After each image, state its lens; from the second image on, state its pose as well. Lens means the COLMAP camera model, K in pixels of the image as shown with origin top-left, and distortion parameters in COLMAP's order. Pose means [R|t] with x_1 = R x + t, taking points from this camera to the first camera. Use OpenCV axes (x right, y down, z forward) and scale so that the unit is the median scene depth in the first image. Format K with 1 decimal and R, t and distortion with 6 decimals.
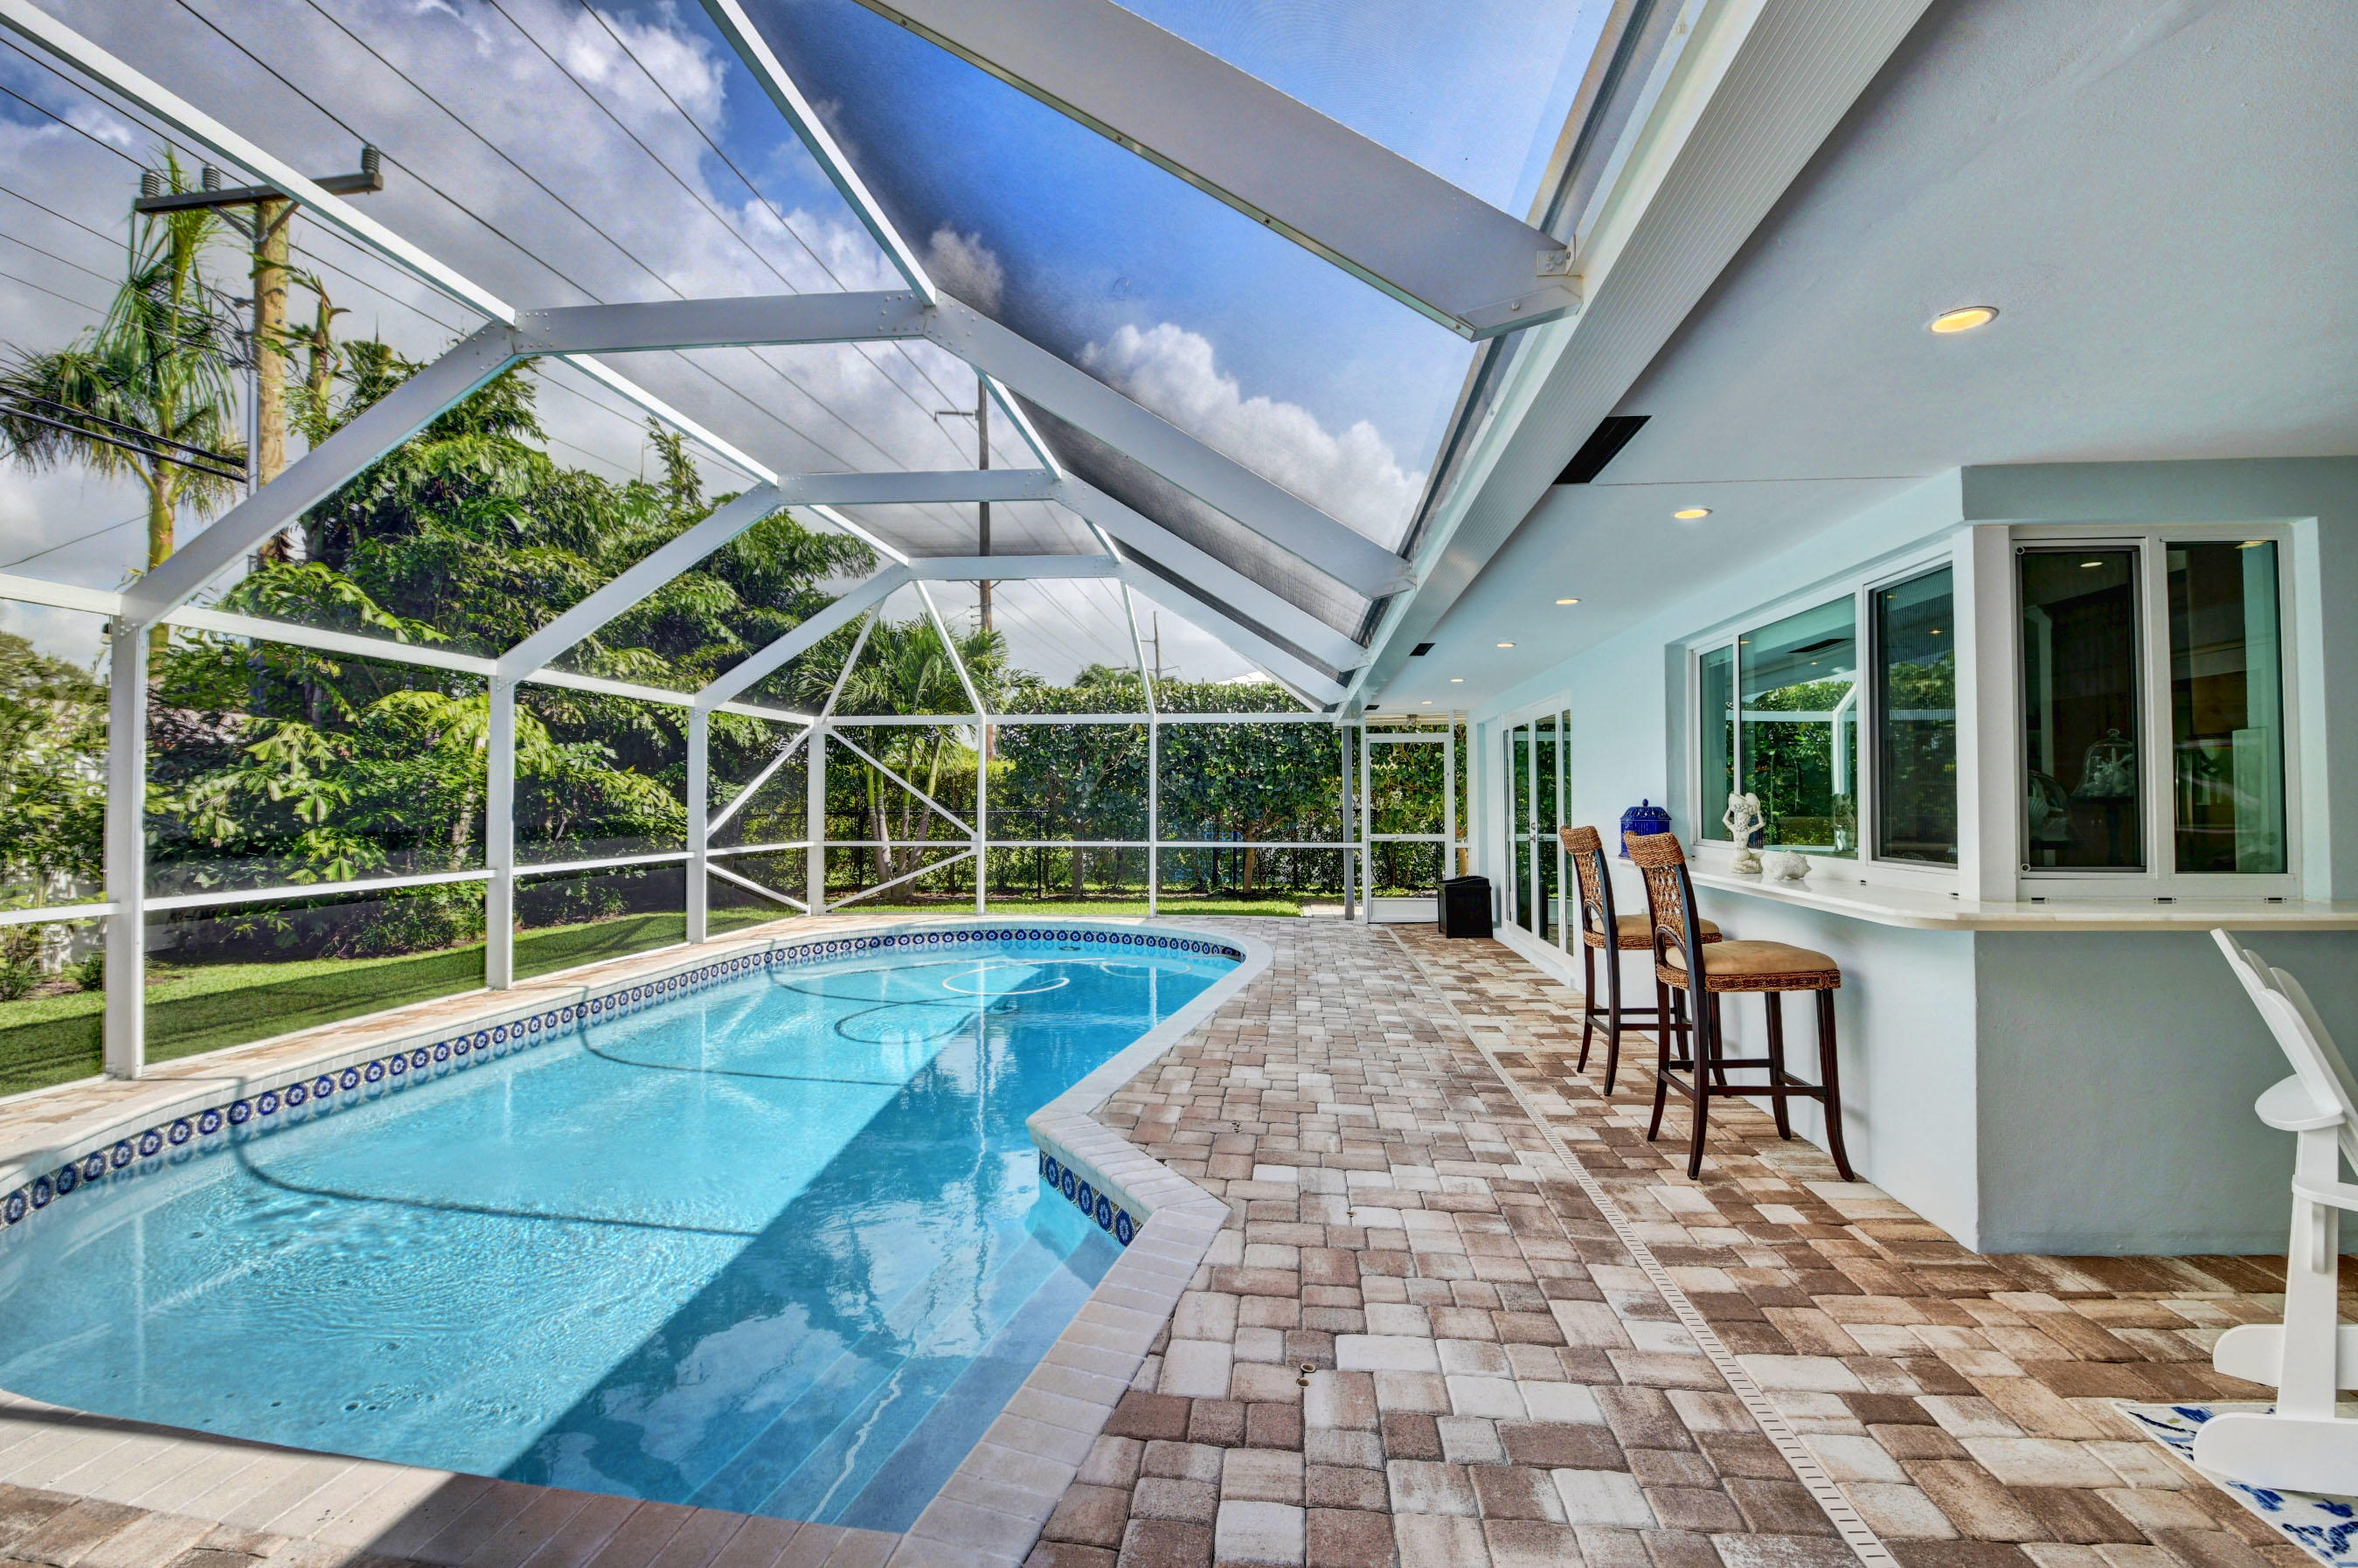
lens RADIAL K [[1034.0, 0, 1177.9], [0, 1034.0, 775.3], [0, 0, 1]] dist [-0.007699, -0.012044]
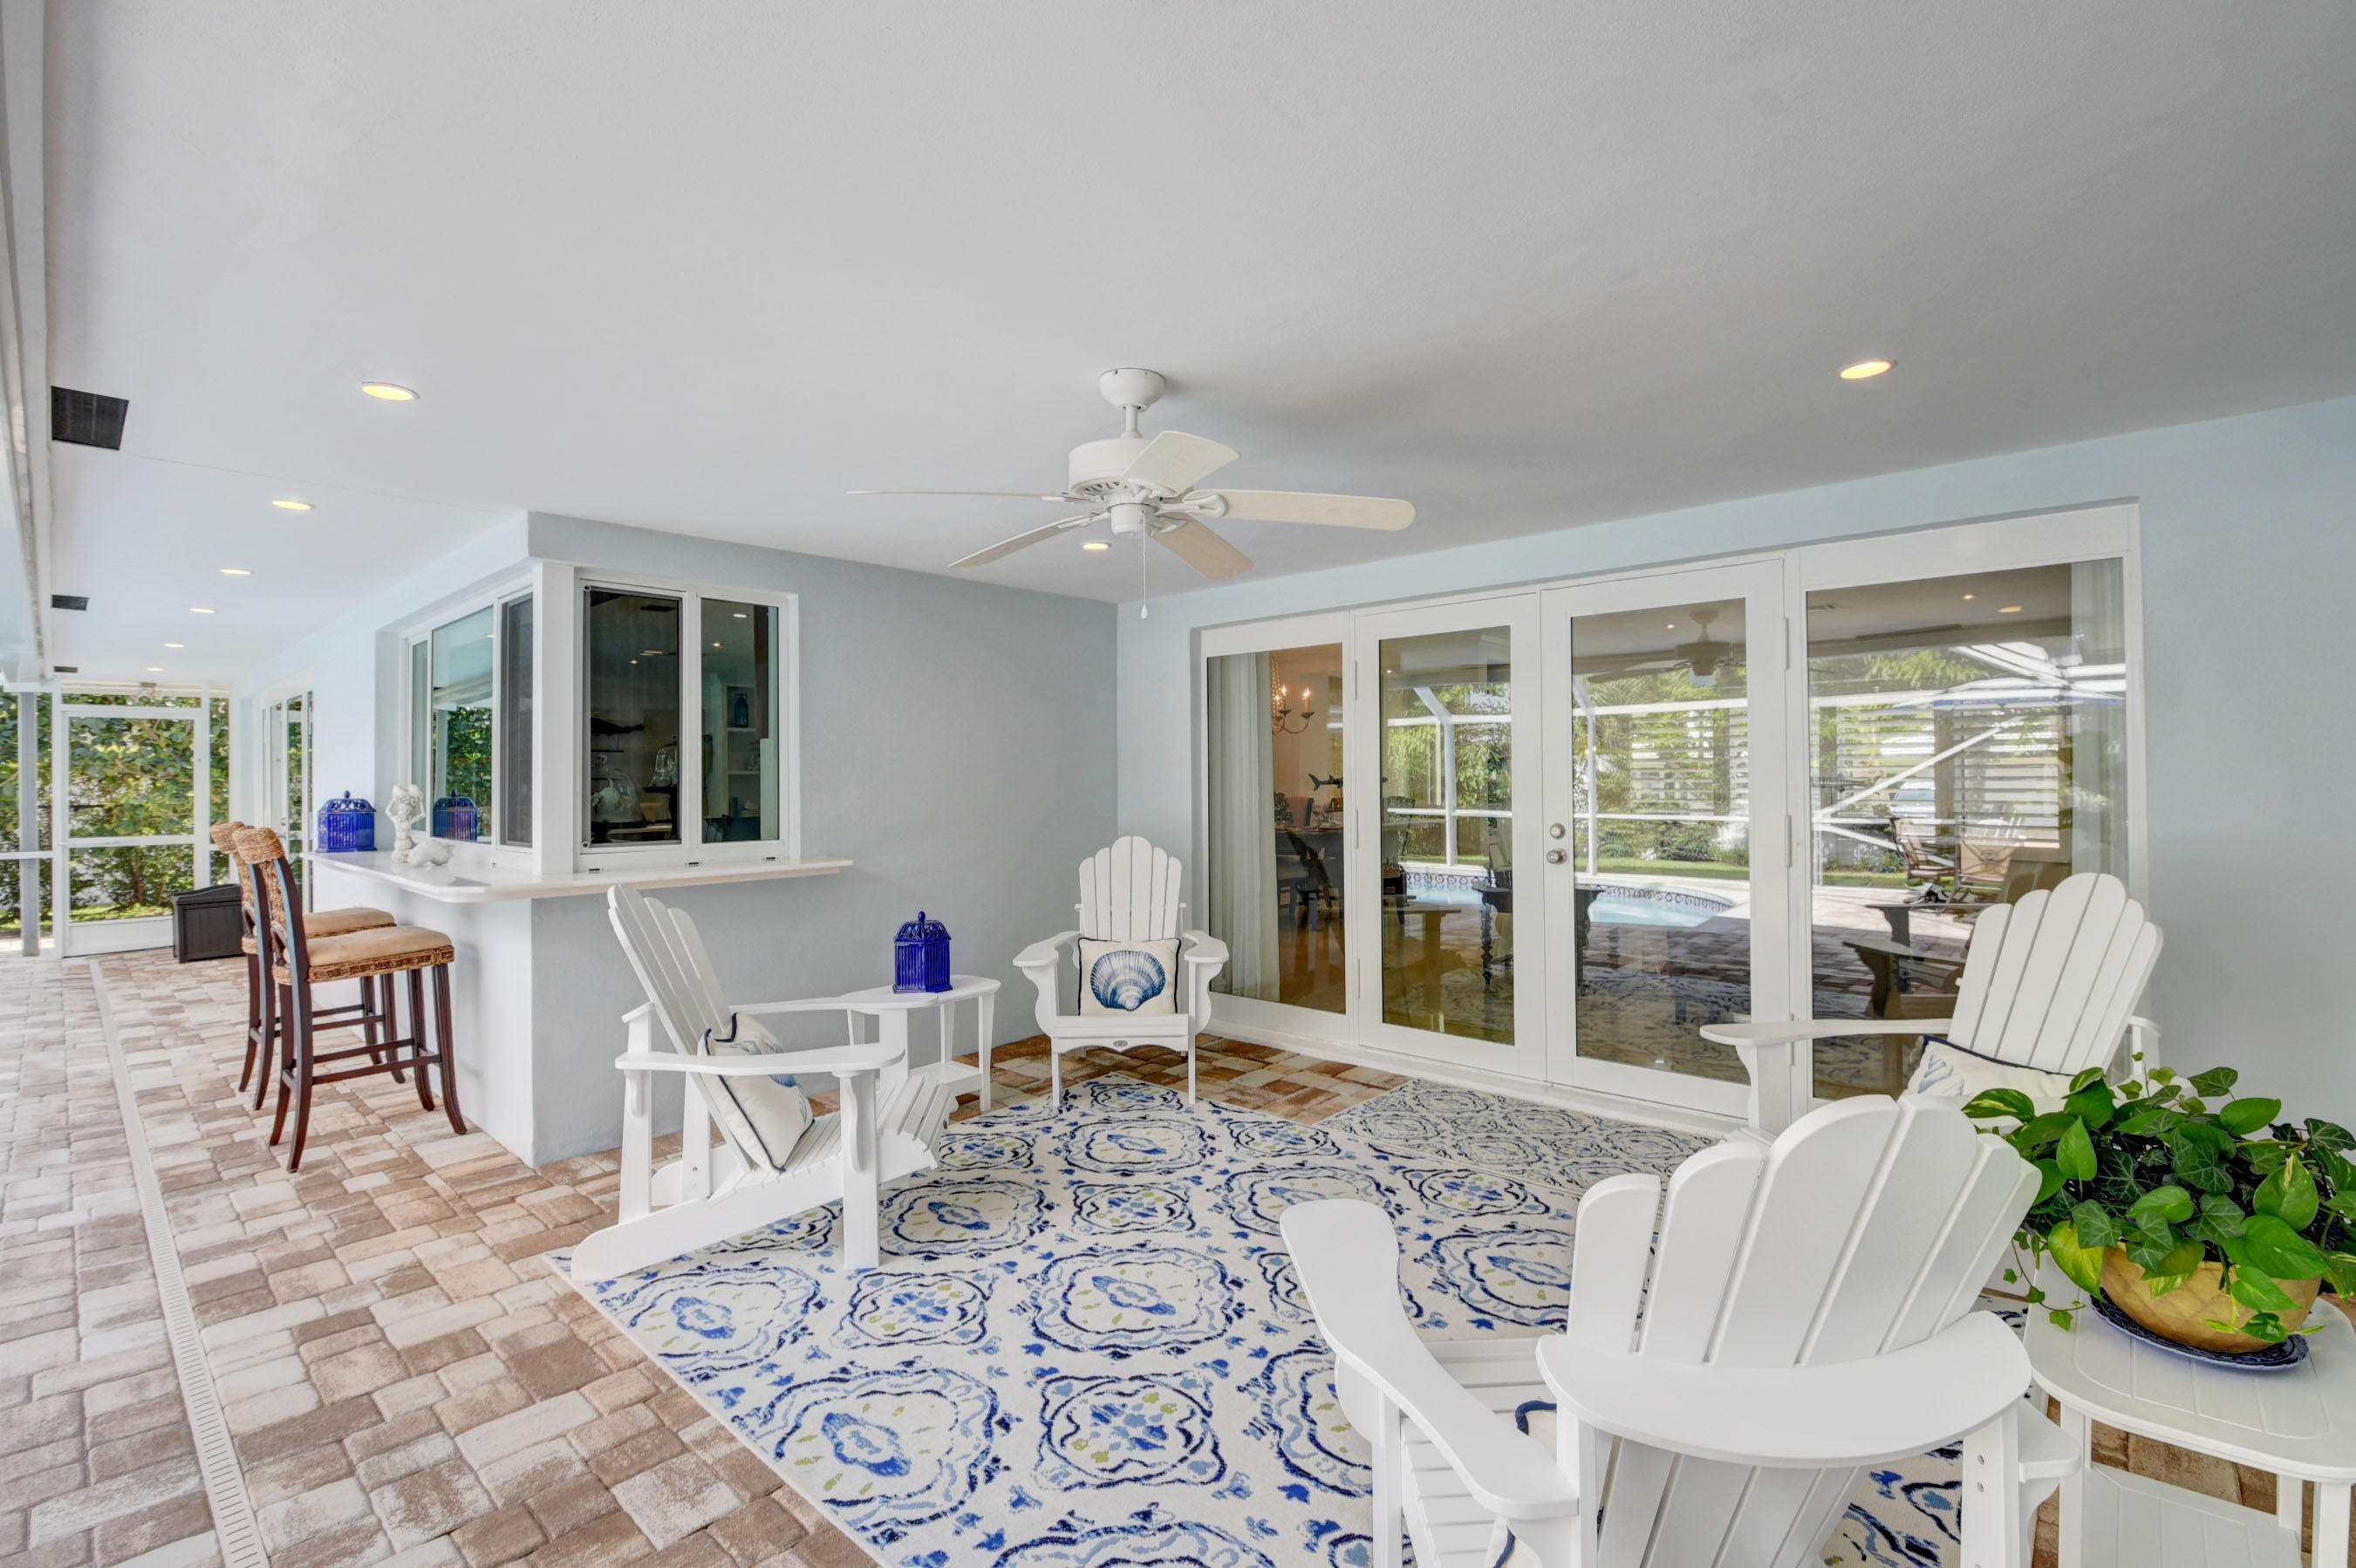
lens RADIAL K [[1033.0, 0, 1176.9], [0, 1033.0, 775.3], [0, 0, 1]] dist [-0.007699, -0.012044]
pose [[0.581559, 0.003139, 0.813498, 0.205797], [-0.012304, 0.999912, 0.004938, -0.008331], [-0.813411, -0.012881, 0.581546, -0.274412]]
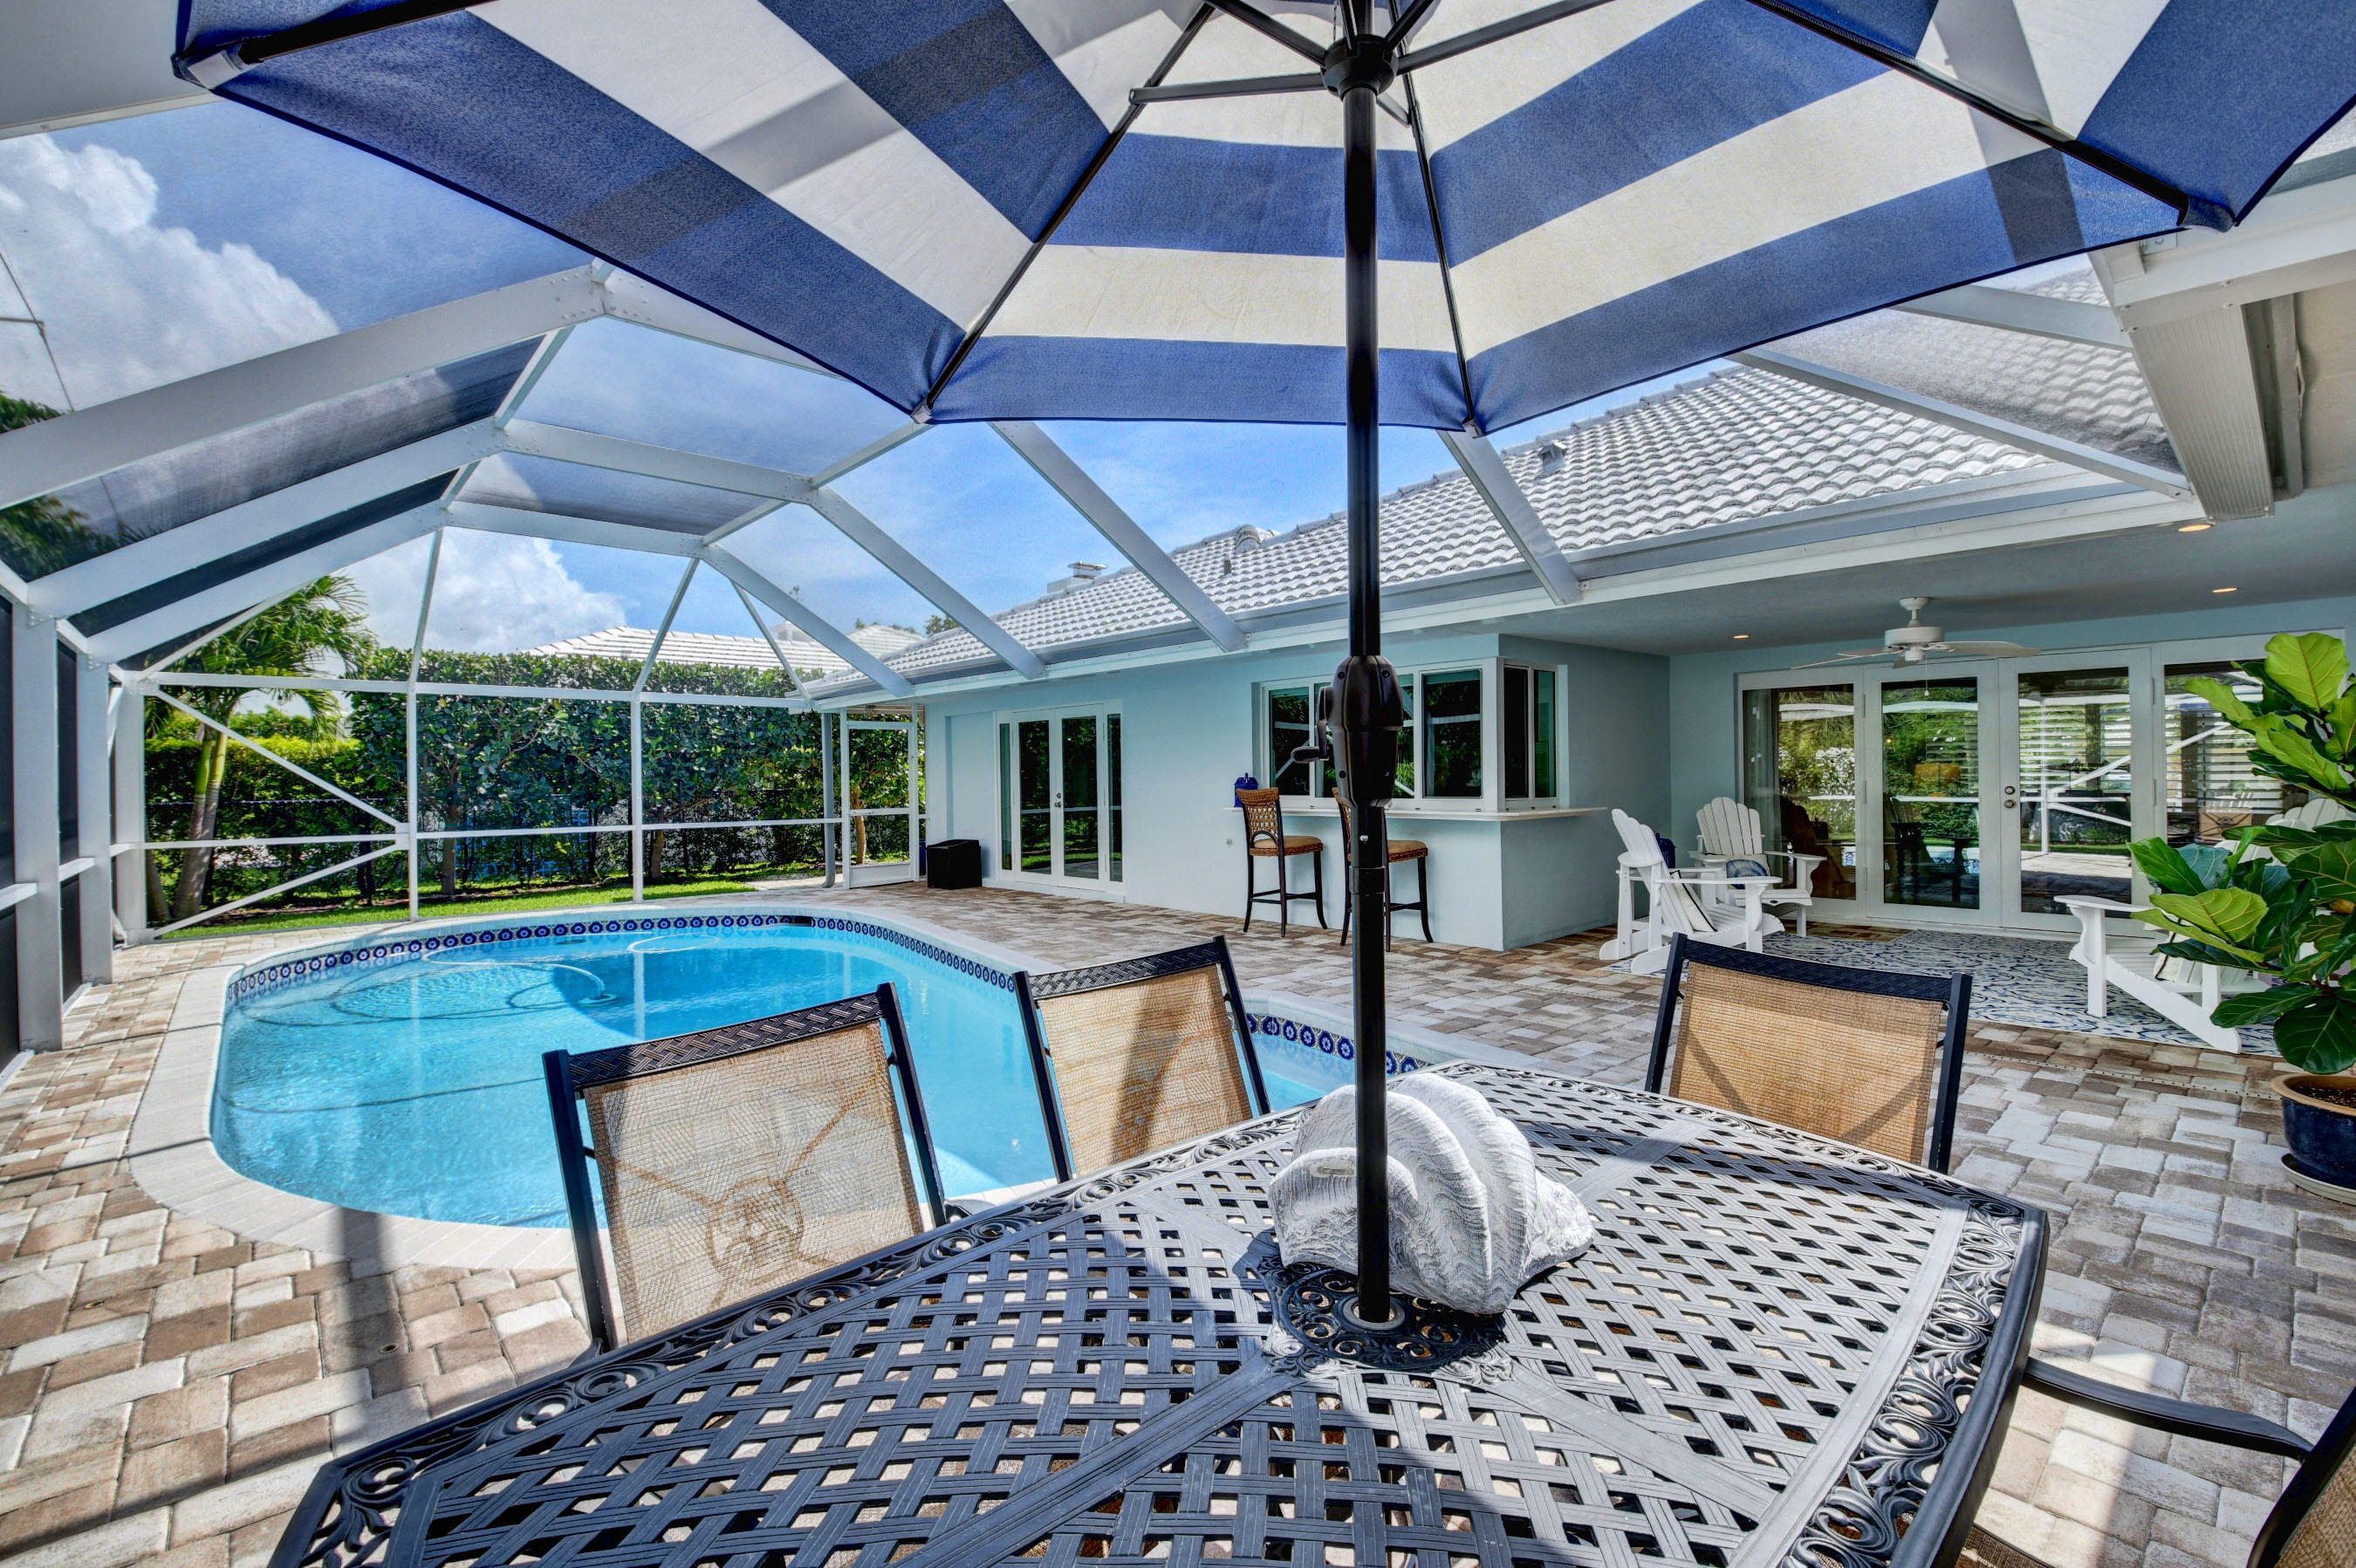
lens RADIAL K [[1033.1, 0, 1176.9], [0, 1033.1, 775.3], [0, 0, 1]] dist [-0.007699, -0.012044]
pose [[0.673274, -0.006021, 0.739369, -1.412557], [-0.005777, 0.999893, 0.013403, 0.007184], [-0.739371, -0.013295, 0.673167, -0.078590]]
